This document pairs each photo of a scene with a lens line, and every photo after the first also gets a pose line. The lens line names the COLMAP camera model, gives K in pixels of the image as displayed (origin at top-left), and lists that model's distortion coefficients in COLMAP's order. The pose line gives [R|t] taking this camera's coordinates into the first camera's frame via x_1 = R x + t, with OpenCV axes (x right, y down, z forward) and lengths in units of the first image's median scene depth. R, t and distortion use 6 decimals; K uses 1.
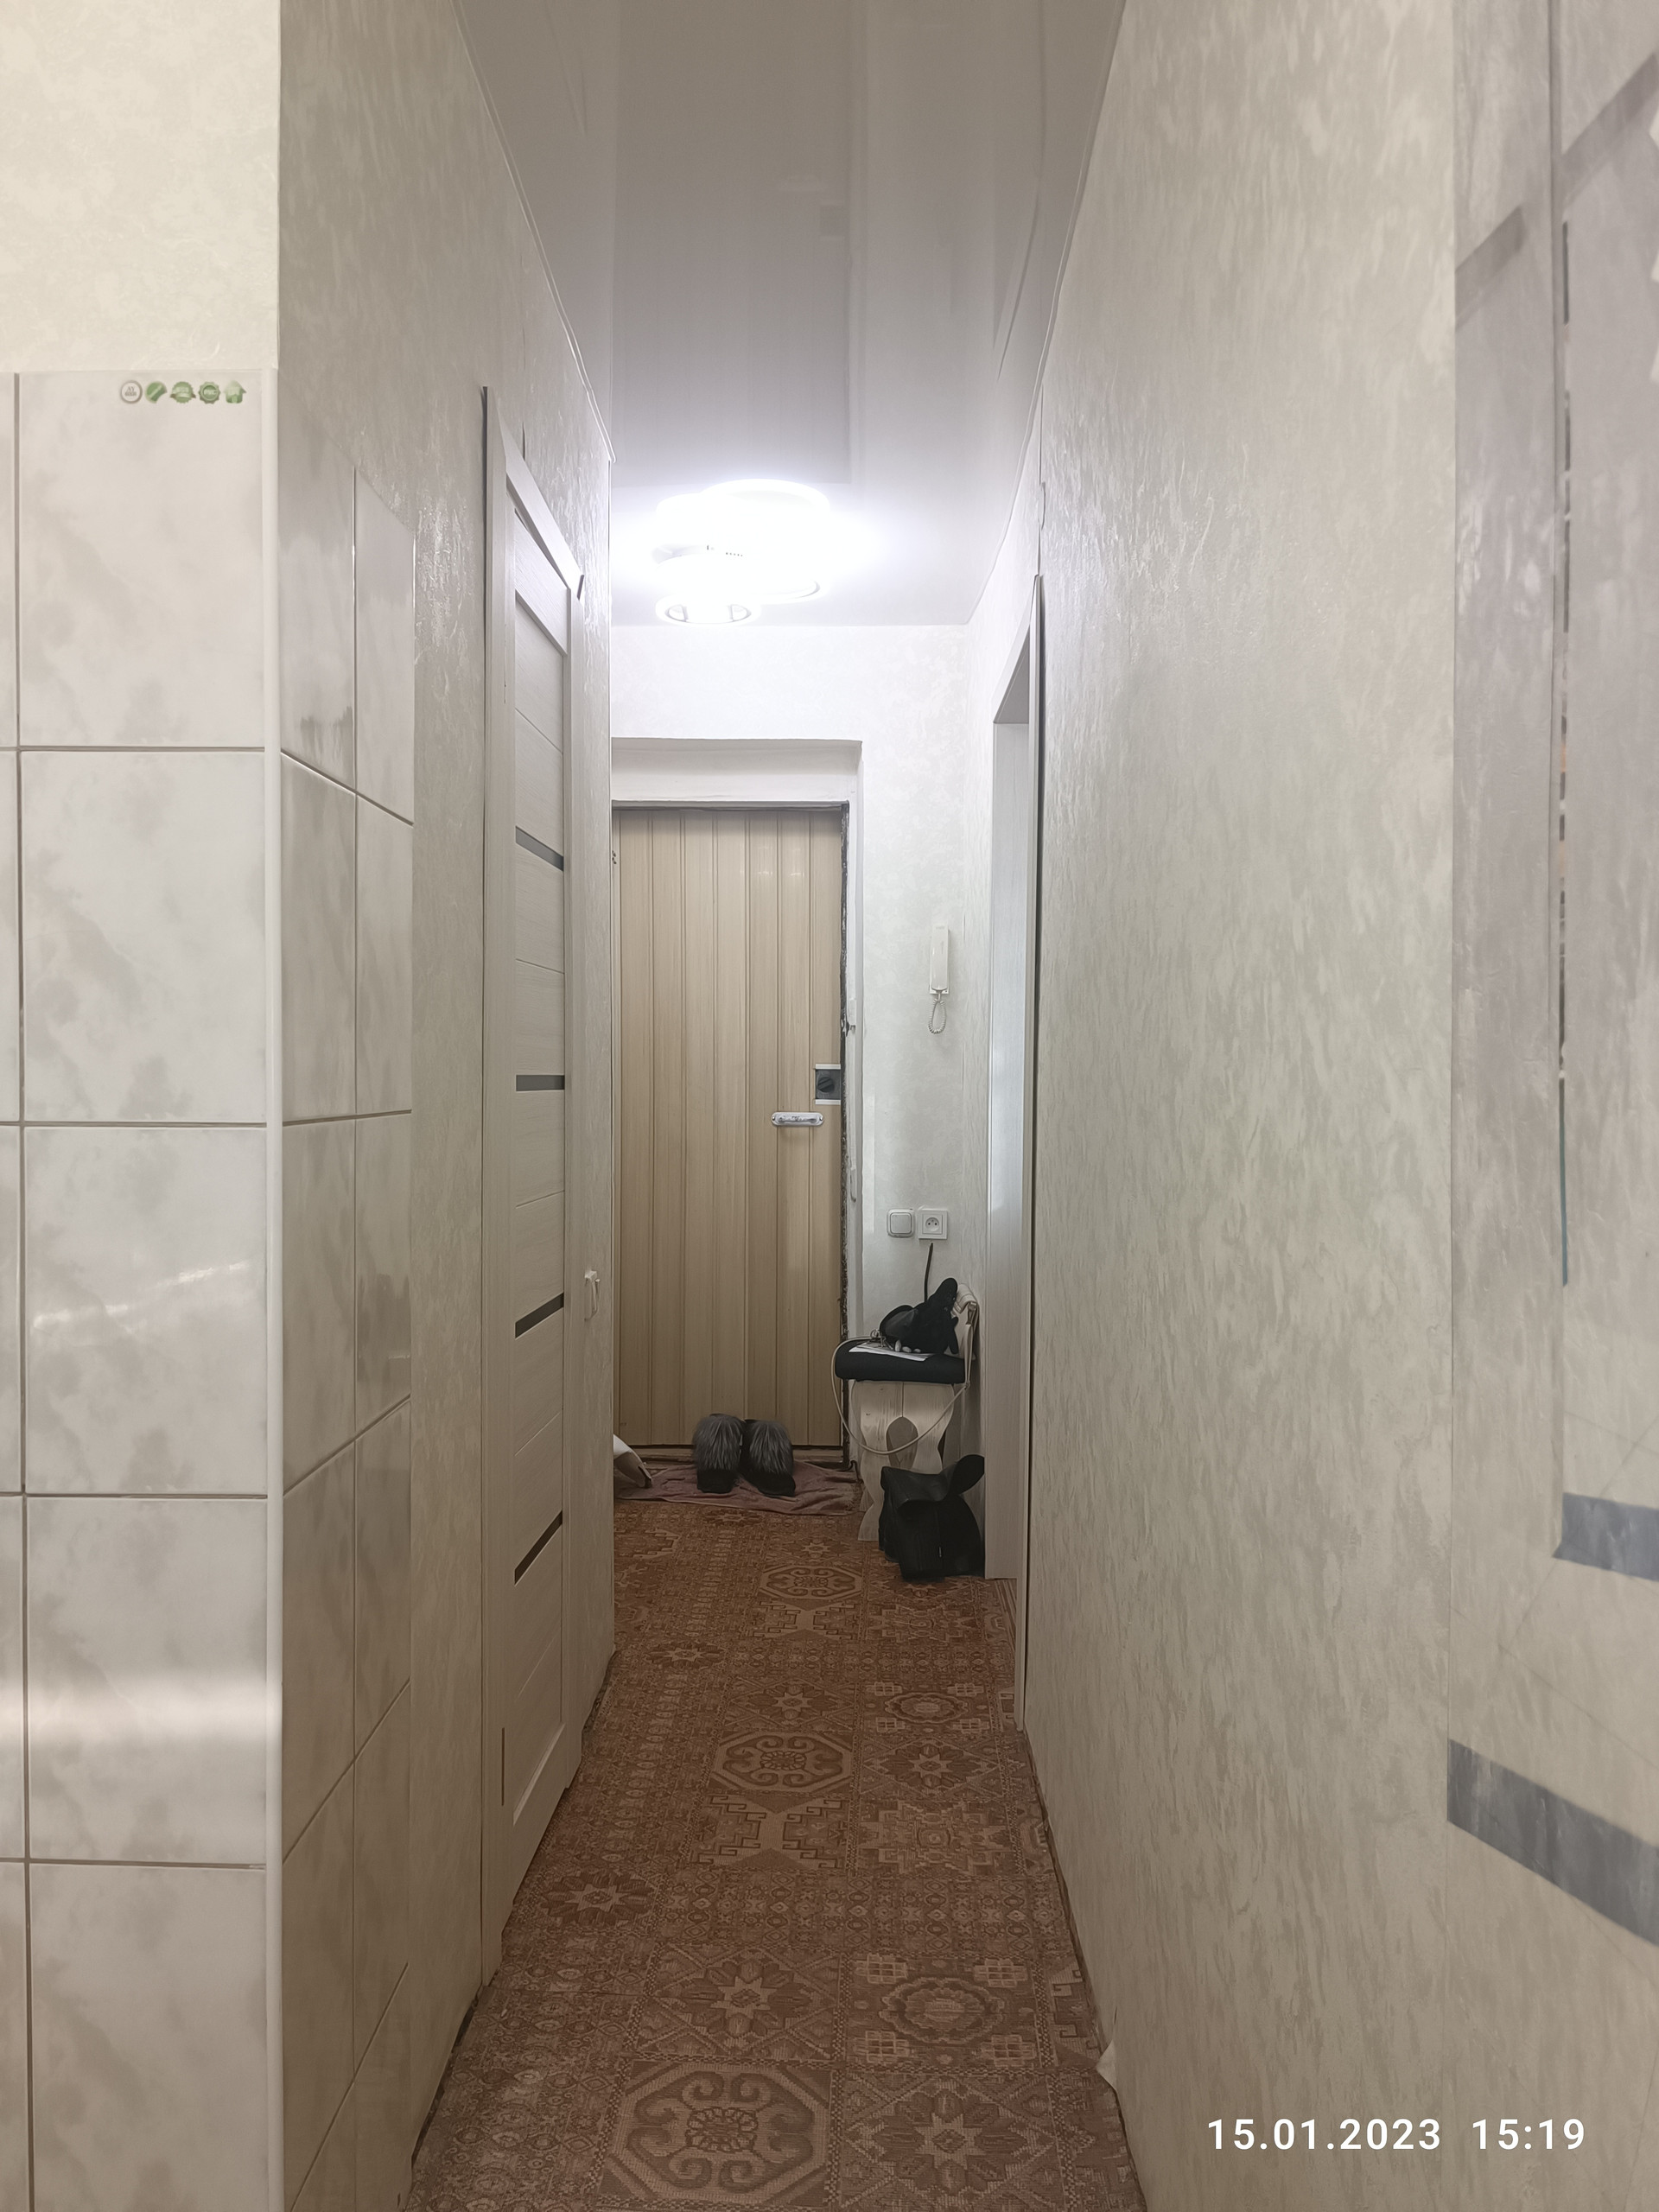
lens RADIAL K [[1602.1, 0, 817.4], [0, 1602.1, 1101.2], [0, 0, 1]] dist [0.077069, -0.065096]
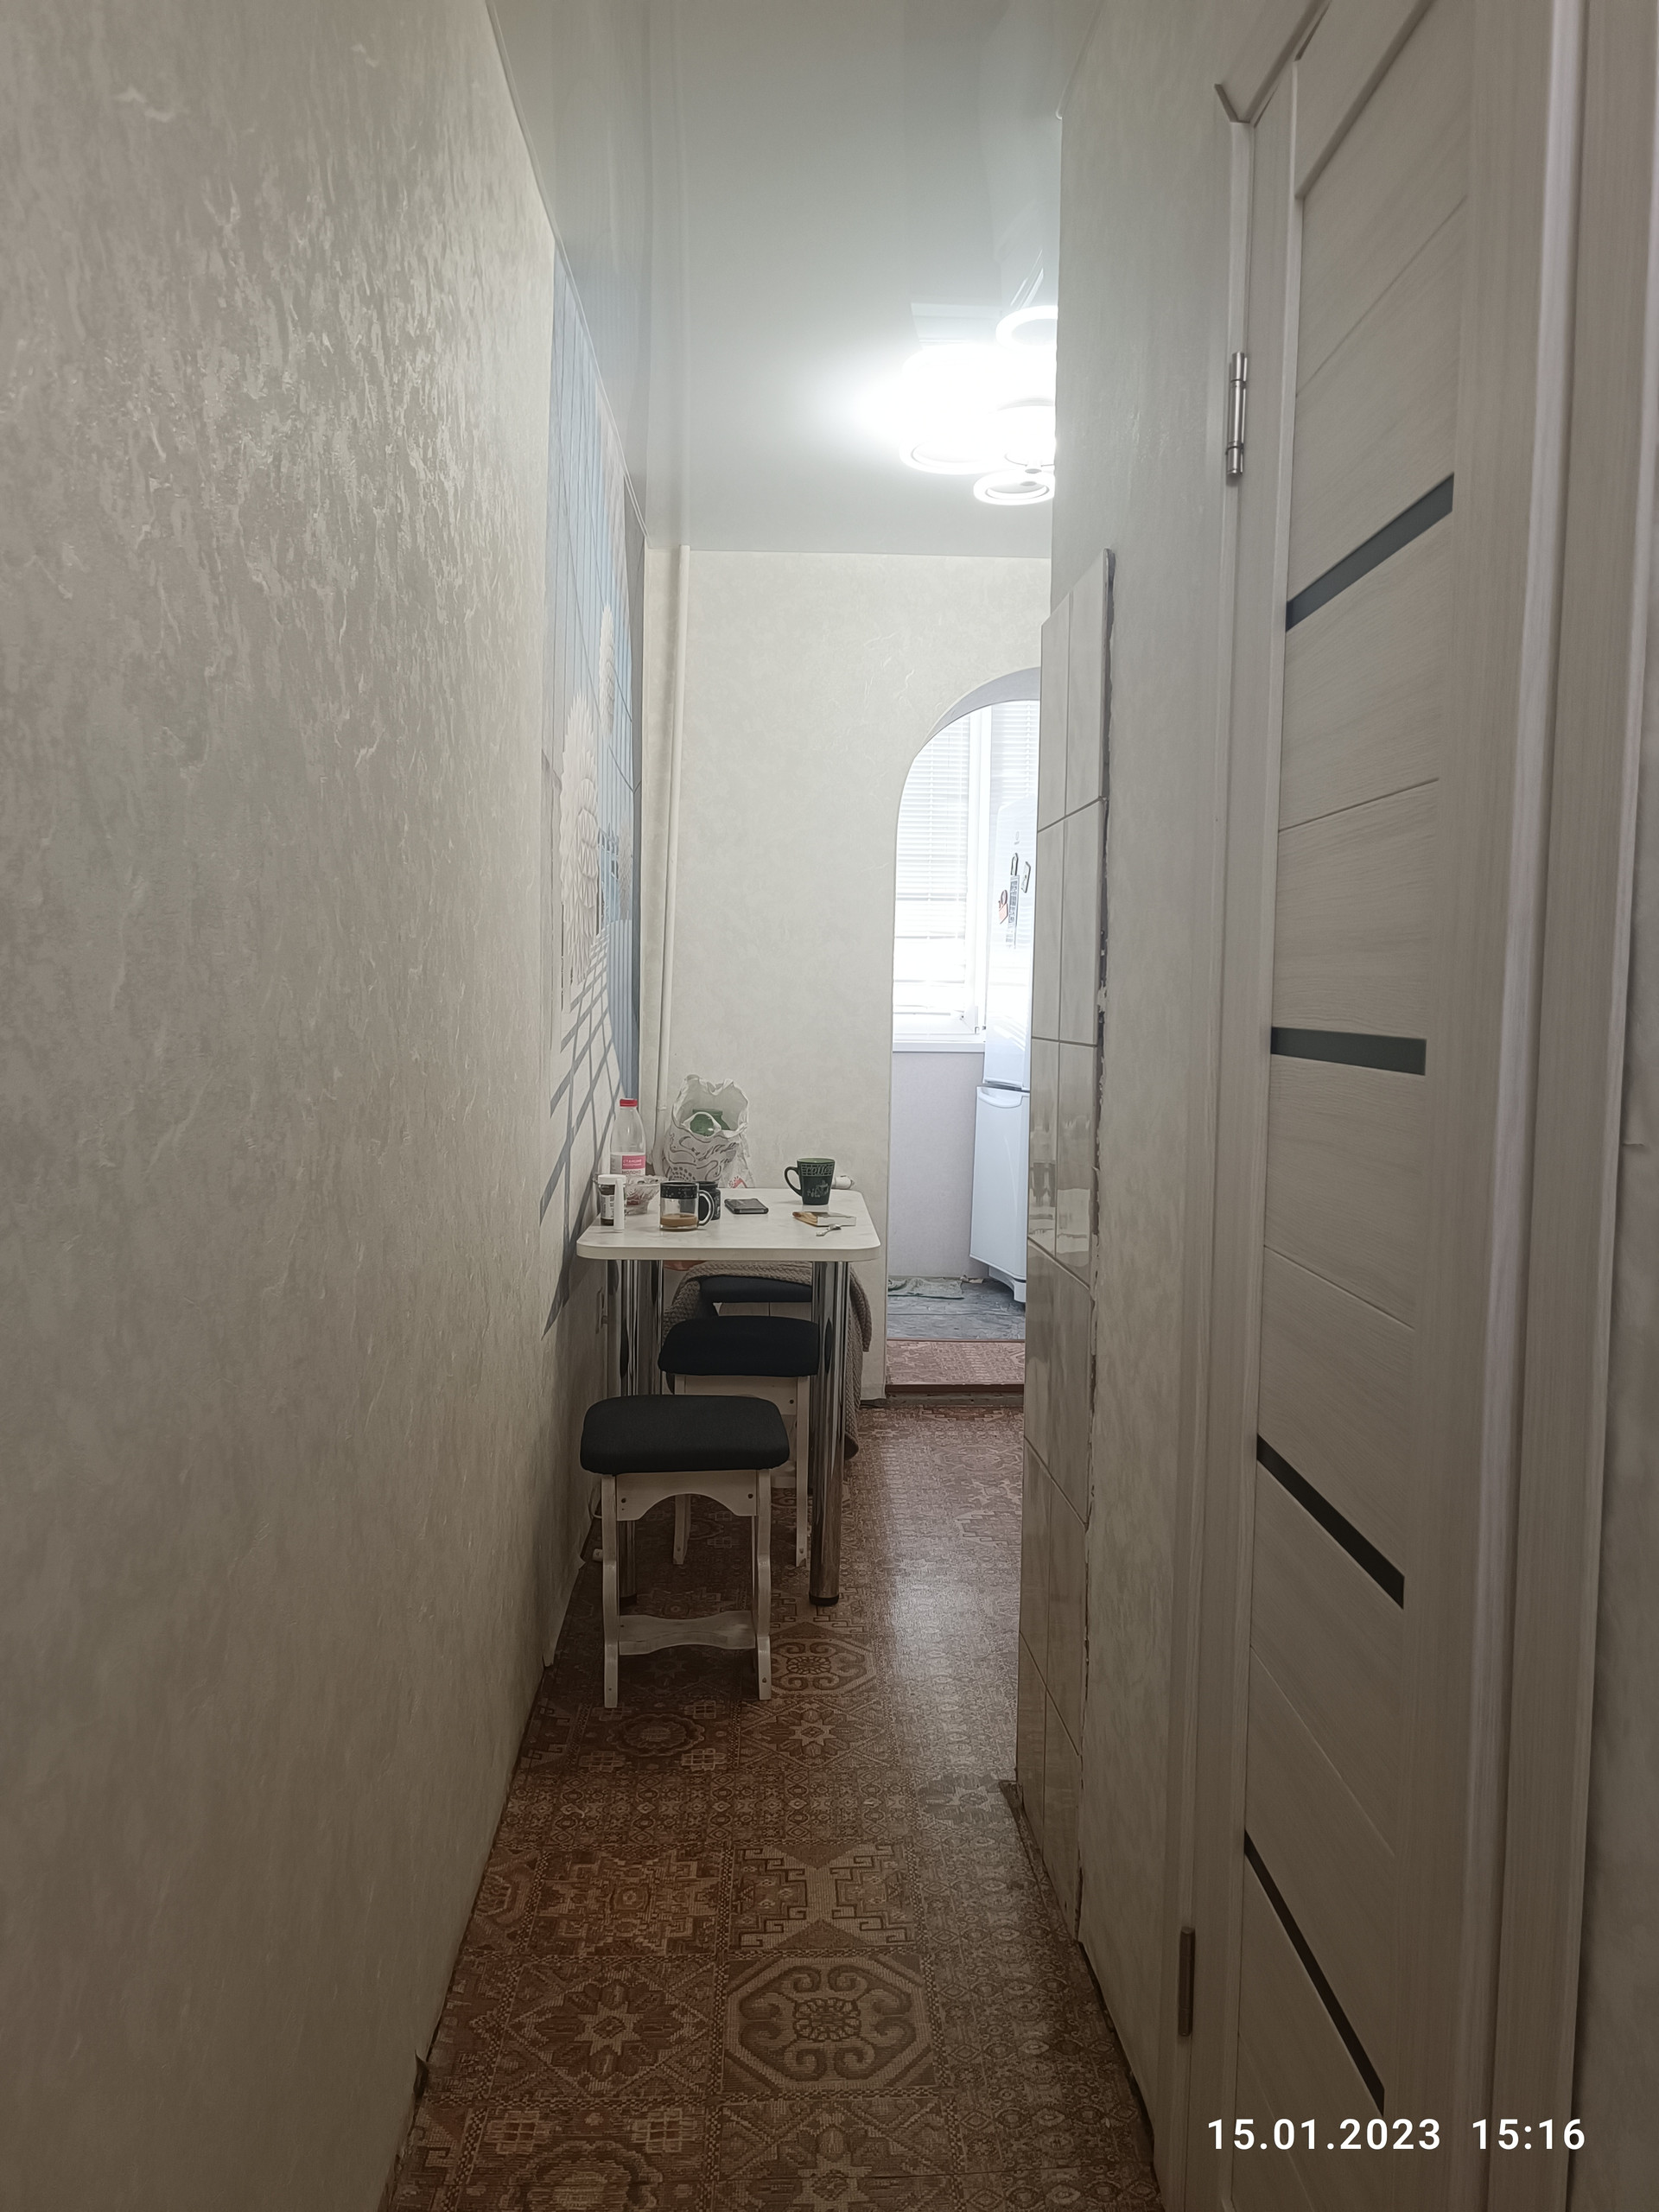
lens RADIAL K [[1597.1, 0, 834.2], [0, 1597.1, 1105.4], [0, 0, 1]] dist [0.060923, -0.073336]
pose [[-0.996844, -0.014524, -0.078041, 0.024442], [-0.021262, 0.996050, 0.086208, -0.041335], [0.076481, 0.087596, -0.993216, 1.846038]]
